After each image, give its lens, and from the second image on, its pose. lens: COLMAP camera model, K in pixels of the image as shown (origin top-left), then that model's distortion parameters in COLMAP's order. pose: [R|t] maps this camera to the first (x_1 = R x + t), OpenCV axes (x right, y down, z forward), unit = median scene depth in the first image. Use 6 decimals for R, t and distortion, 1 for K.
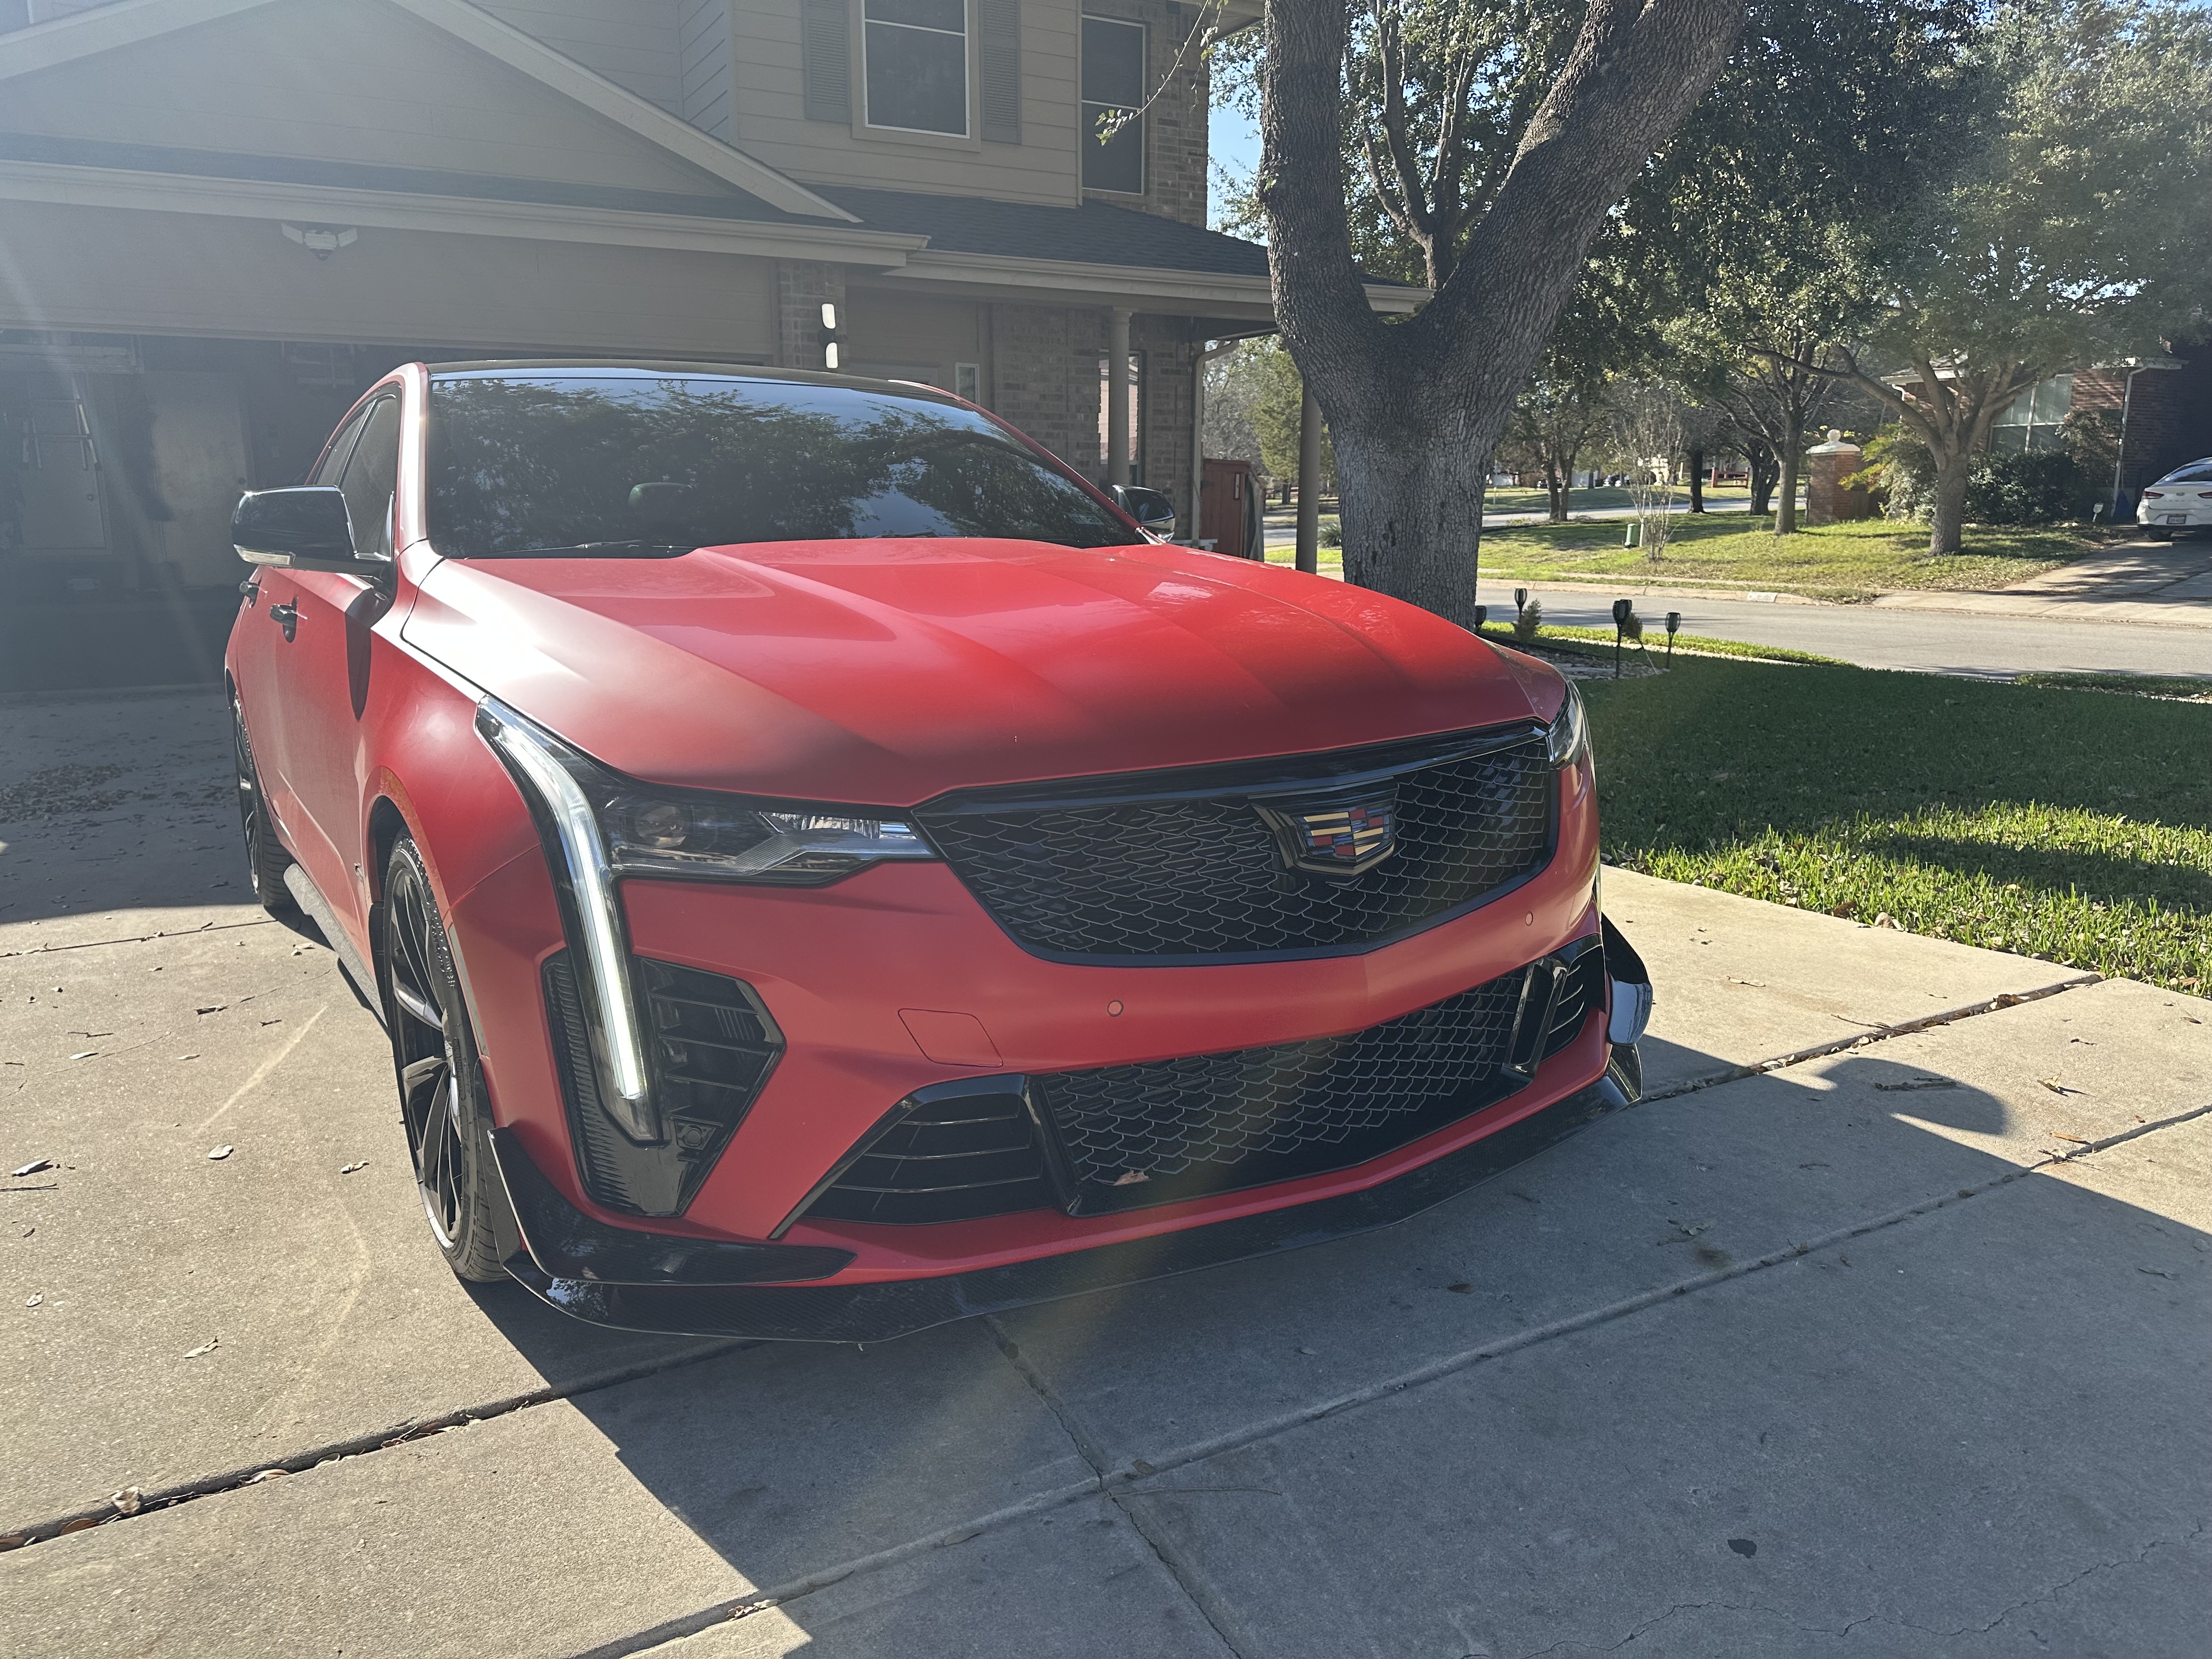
lens RADIAL K [[1515.4, 0, 1106.0], [0, 1515.4, 829.5], [0, 0, 1]] dist [0.087176, -0.052828]
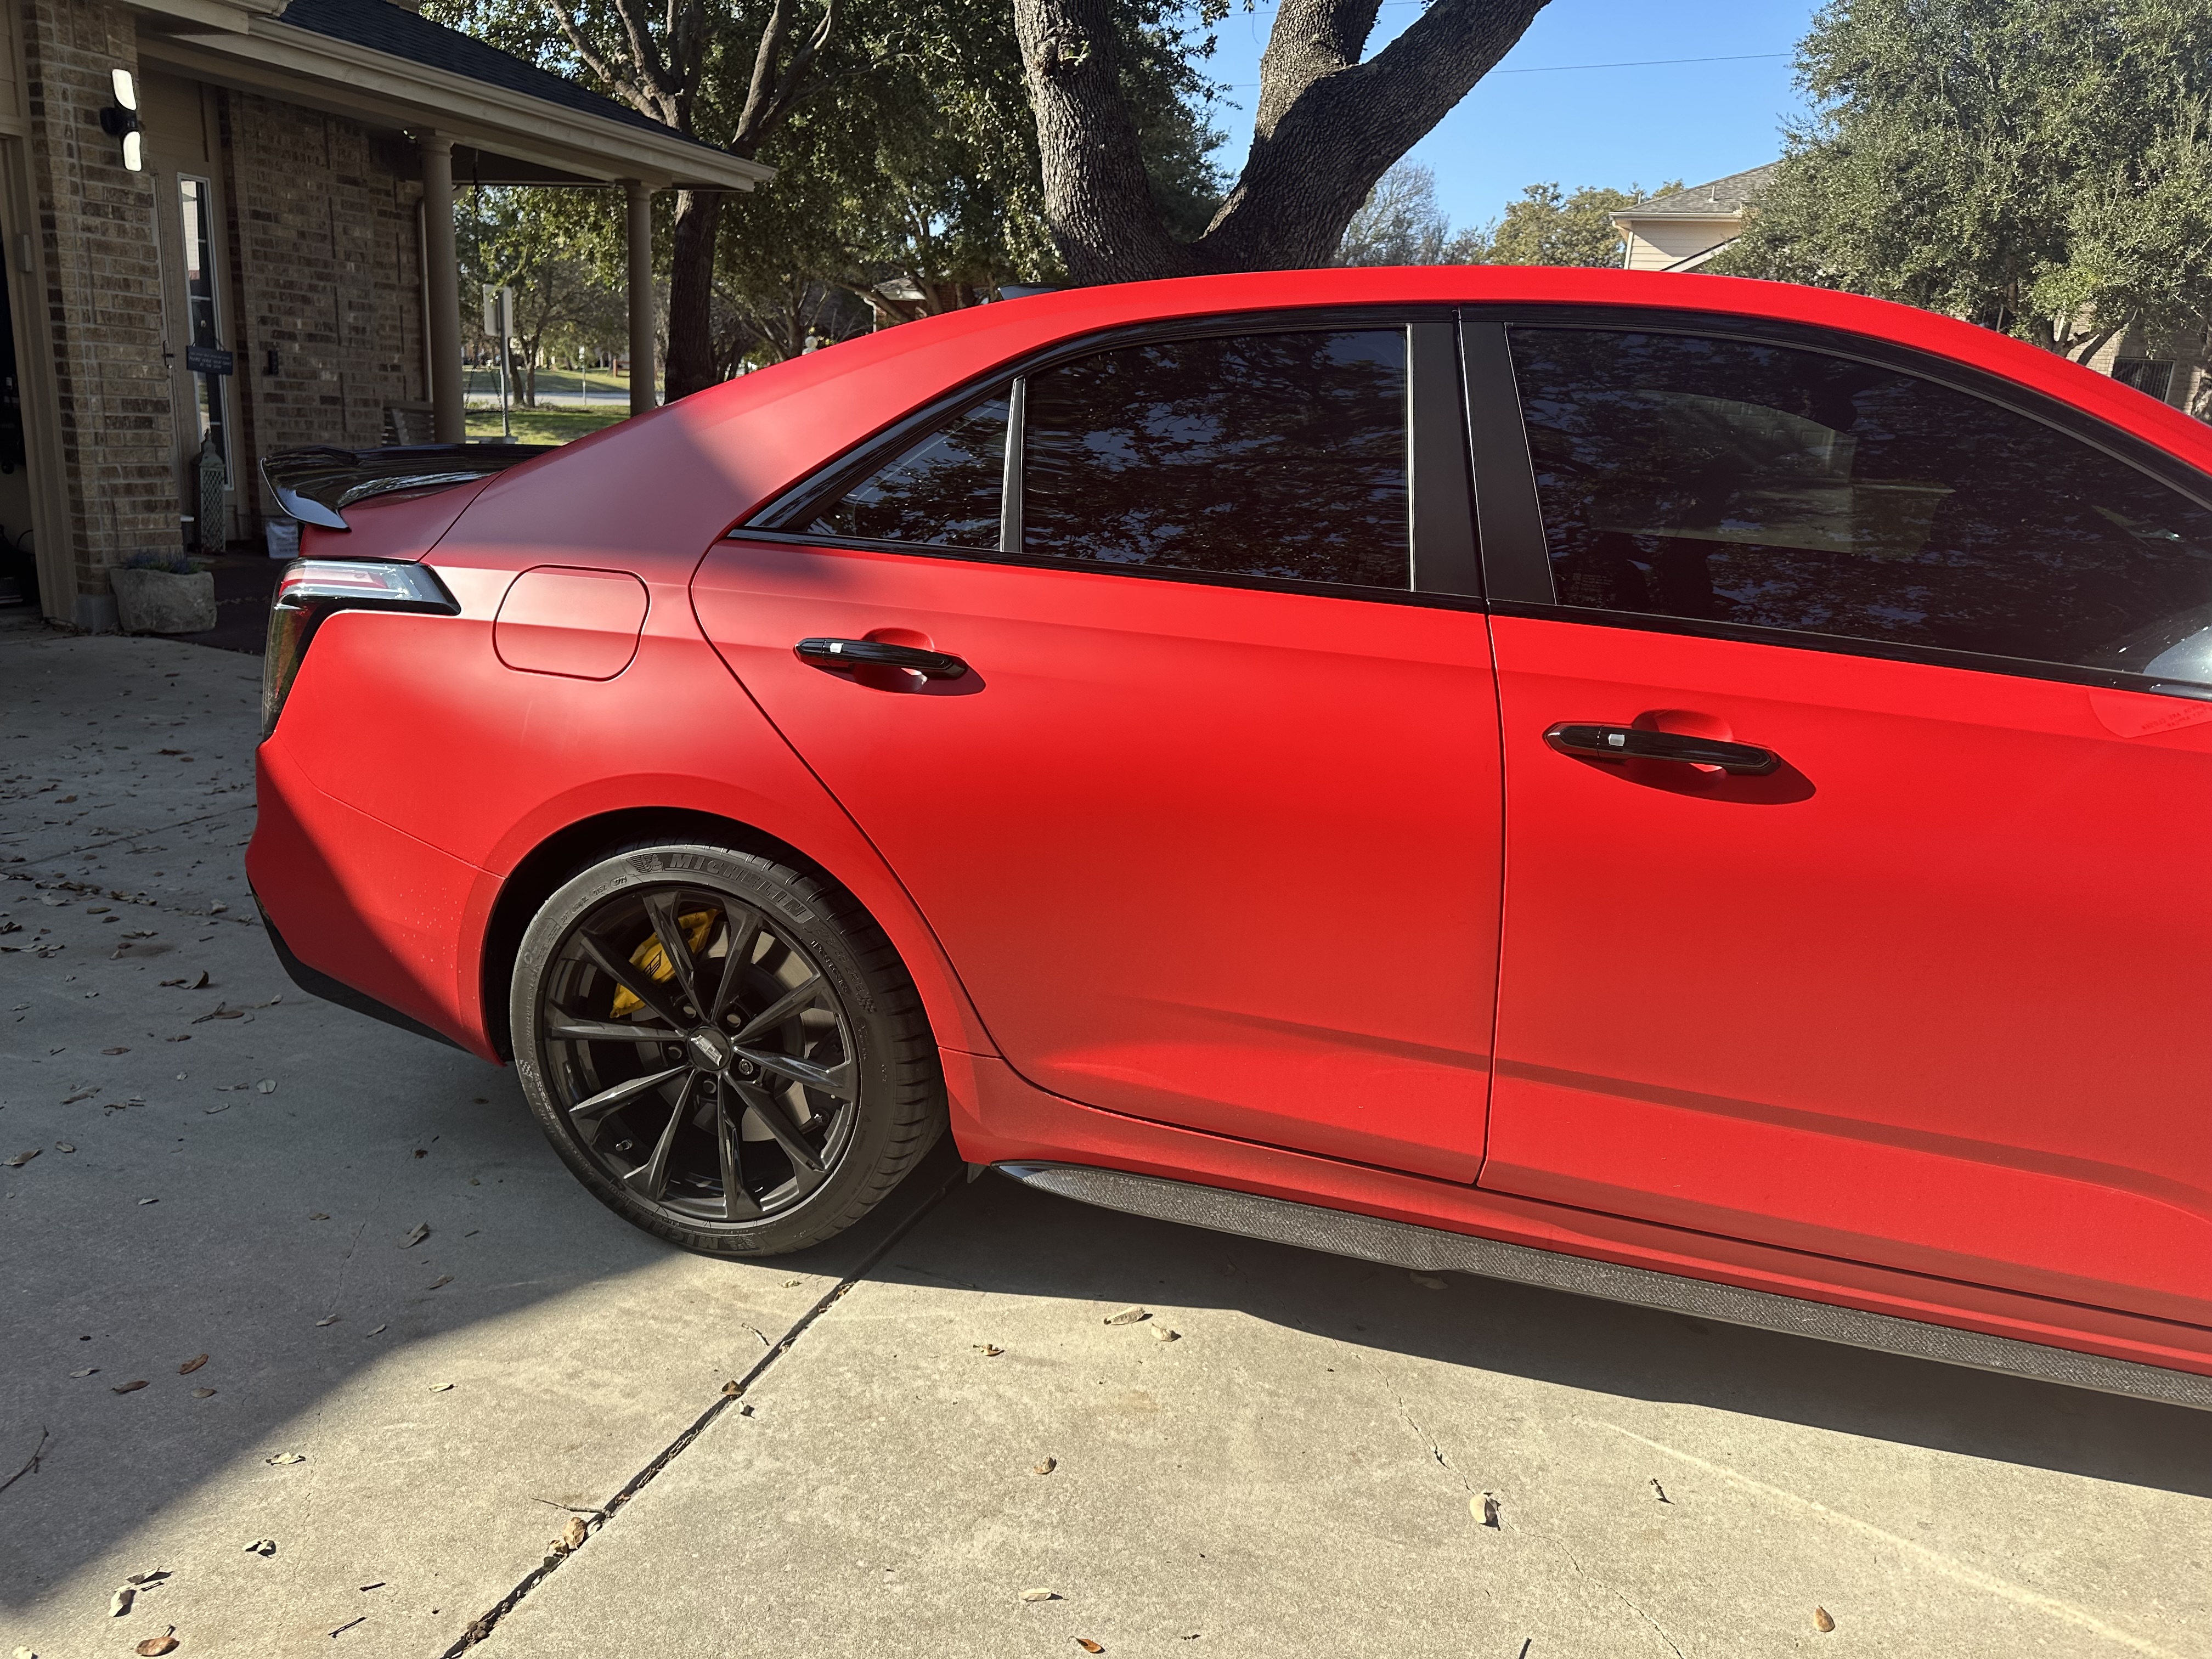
lens RADIAL K [[1515.4, 0, 1106.0], [0, 1515.4, 829.5], [0, 0, 1]] dist [0.087176, -0.052828]
pose [[0.788052, -0.119975, 0.603804, -0.225901], [0.077096, 0.992337, 0.096555, -0.038589], [-0.610762, -0.029539, 0.791263, 0.150588]]
